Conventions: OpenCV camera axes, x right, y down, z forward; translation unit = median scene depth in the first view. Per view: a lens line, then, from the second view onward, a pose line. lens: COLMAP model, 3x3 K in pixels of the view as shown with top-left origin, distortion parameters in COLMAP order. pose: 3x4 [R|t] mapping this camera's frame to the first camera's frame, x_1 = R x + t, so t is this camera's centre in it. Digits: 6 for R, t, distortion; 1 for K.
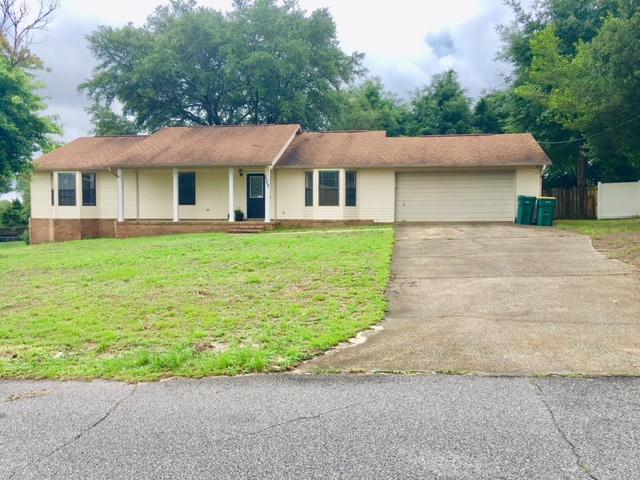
lens RADIAL K [[542.4, 0, 321.3], [0, 542.4, 238.8], [0, 0, 1]] dist [0.046392, -0.052244]
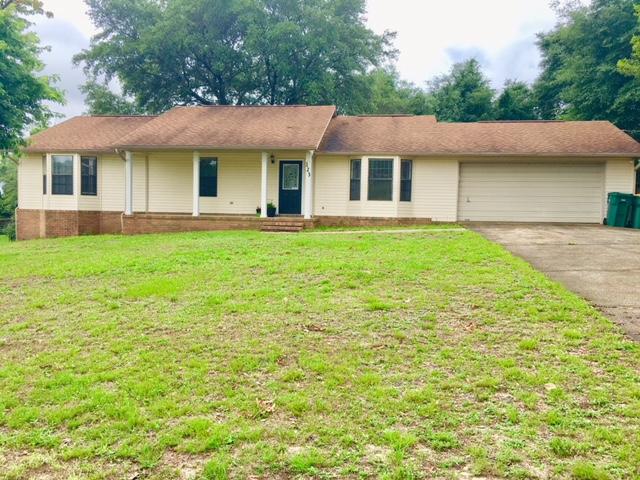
lens RADIAL K [[542.4, 0, 318.1], [0, 542.4, 239.2], [0, 0, 1]] dist [0.046392, -0.052244]
pose [[0.999496, 0.017020, 0.026783, -0.096749], [-0.017112, 0.999848, 0.003199, -0.002067], [-0.026725, -0.003655, 0.999636, 0.156482]]
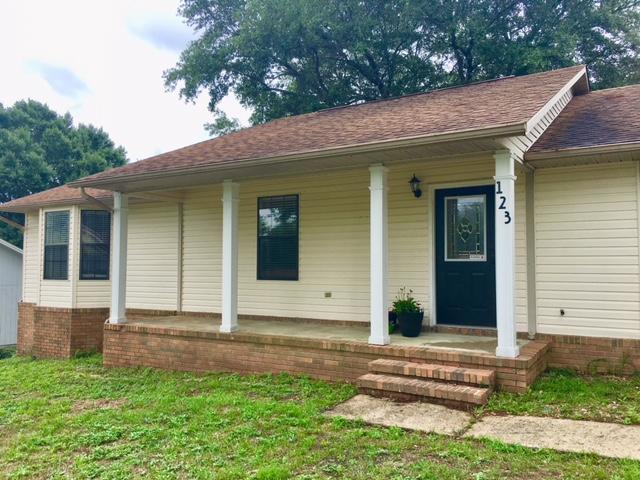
lens RADIAL K [[542.4, 0, 316.1], [0, 542.4, 236.4], [0, 0, 1]] dist [0.046392, -0.052244]
pose [[0.920811, -0.021570, -0.389412, -0.074277], [-0.019906, 0.994569, -0.102160, -0.054854], [0.389501, 0.101822, 0.915381, 0.660745]]
